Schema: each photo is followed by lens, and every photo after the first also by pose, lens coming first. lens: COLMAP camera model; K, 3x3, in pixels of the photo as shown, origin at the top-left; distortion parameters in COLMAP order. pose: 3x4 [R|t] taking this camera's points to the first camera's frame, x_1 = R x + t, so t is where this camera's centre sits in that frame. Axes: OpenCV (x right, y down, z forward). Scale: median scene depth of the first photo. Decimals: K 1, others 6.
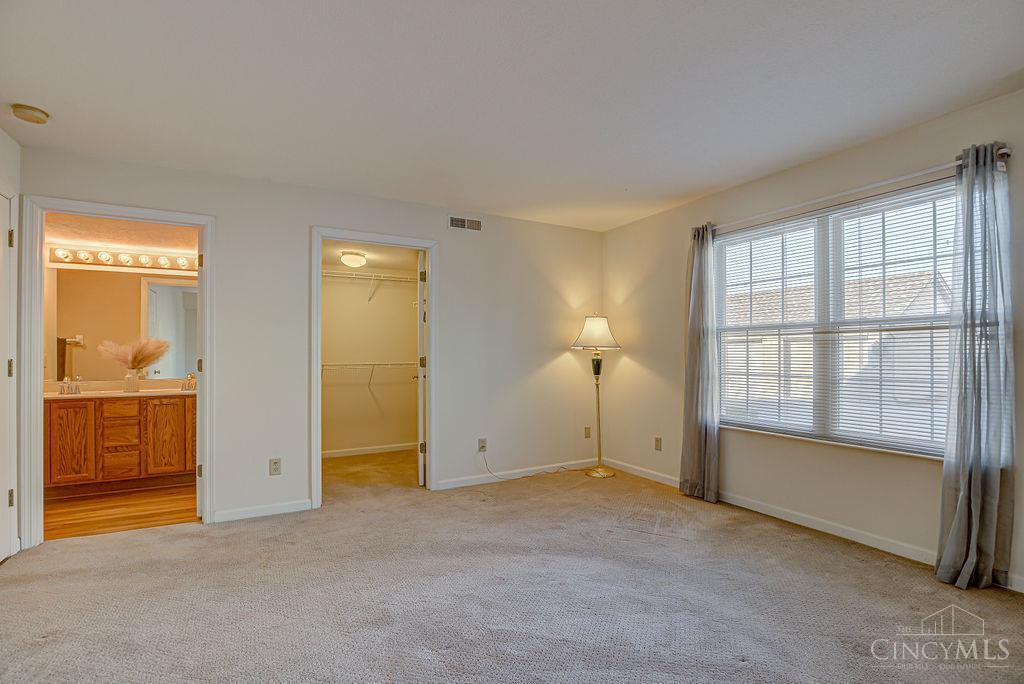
lens RADIAL K [[468.6, 0, 512.0], [0, 468.6, 342.0], [0, 0, 1]] dist [-0.023599, 0.000546]
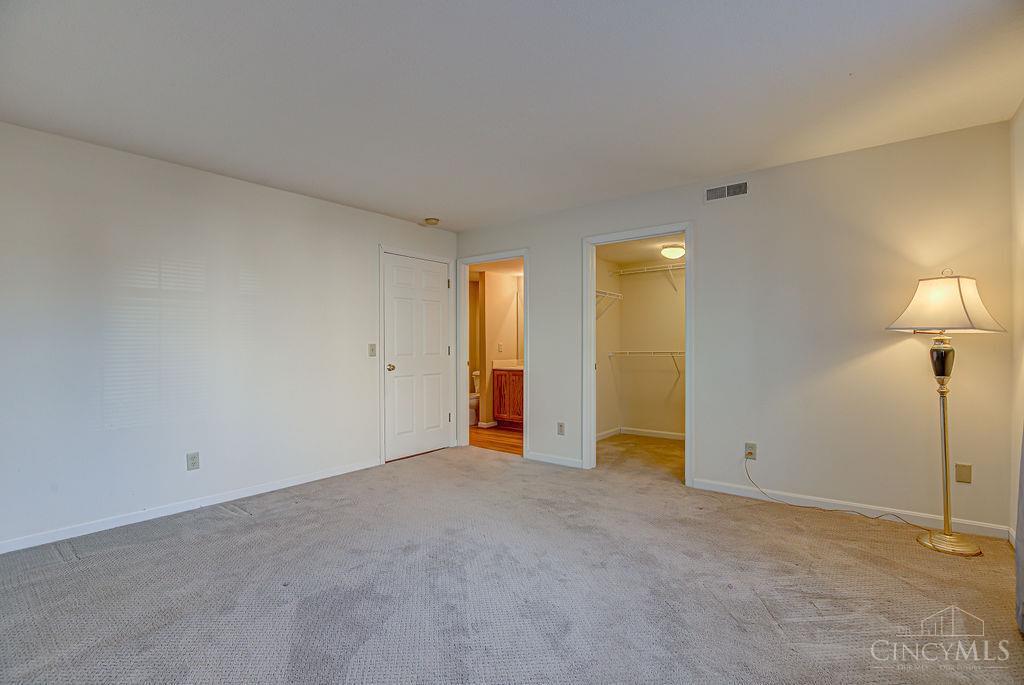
lens RADIAL K [[454.1, 0, 512.0], [0, 454.1, 342.5], [0, 0, 1]] dist [-0.002271, -0.000062]
pose [[0.417475, -0.004294, -0.908678, 0.519759], [0.027981, 0.999575, 0.008132, 0.009038], [0.908257, -0.028820, 0.417418, 0.297816]]
